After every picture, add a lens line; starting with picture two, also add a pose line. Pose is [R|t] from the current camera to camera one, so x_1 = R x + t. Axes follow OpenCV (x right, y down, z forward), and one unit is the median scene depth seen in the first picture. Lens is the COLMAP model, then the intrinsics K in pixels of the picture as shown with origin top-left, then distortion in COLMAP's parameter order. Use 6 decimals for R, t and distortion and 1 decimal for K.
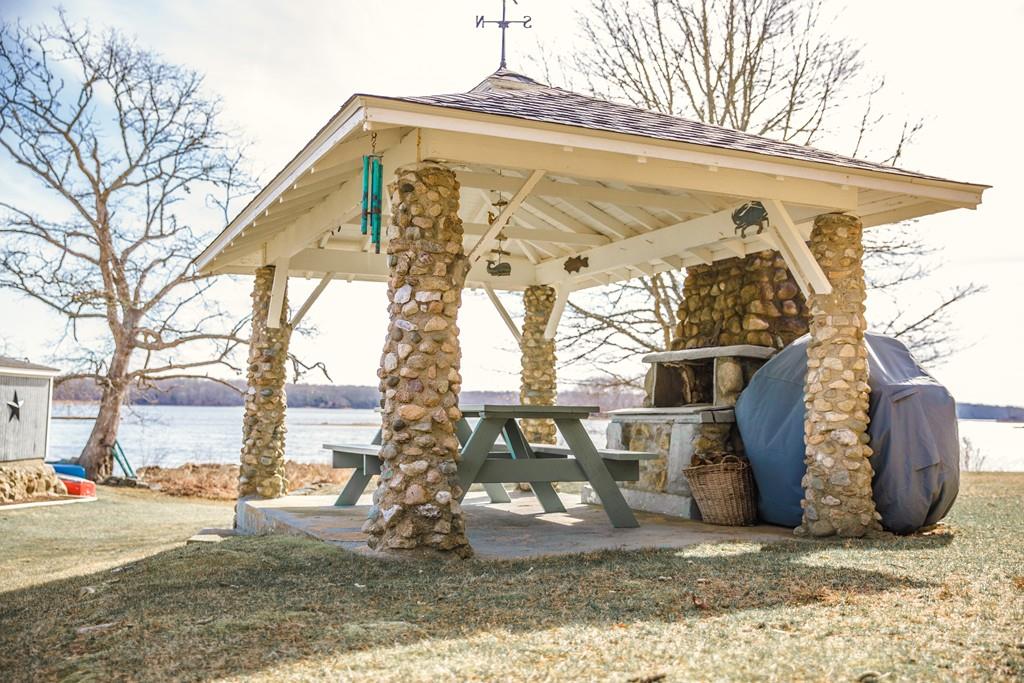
lens RADIAL K [[995.8, 0, 512.0], [0, 995.8, 341.5], [0, 0, 1]] dist [-0.007727, 0.051065]
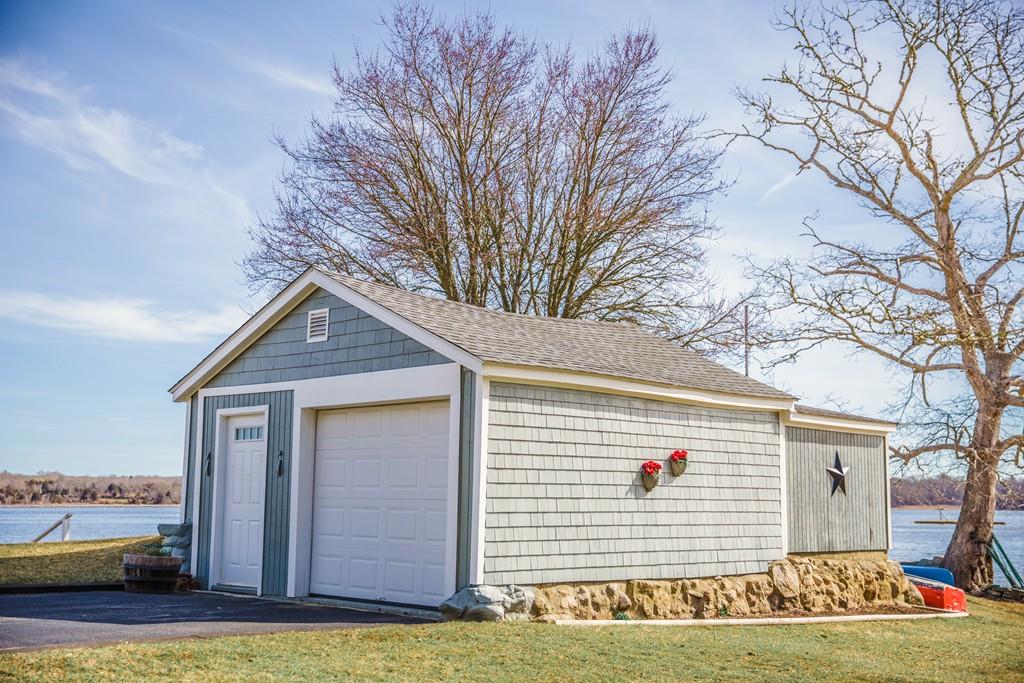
lens RADIAL K [[1235.2, 0, 512.0], [0, 1235.2, 341.5], [0, 0, 1]] dist [0.081952, 0.033055]
pose [[0.737541, -0.100675, -0.667755, -0.034950], [0.060003, 0.994684, -0.083692, 0.015521], [0.672631, 0.021659, 0.739661, 0.094200]]
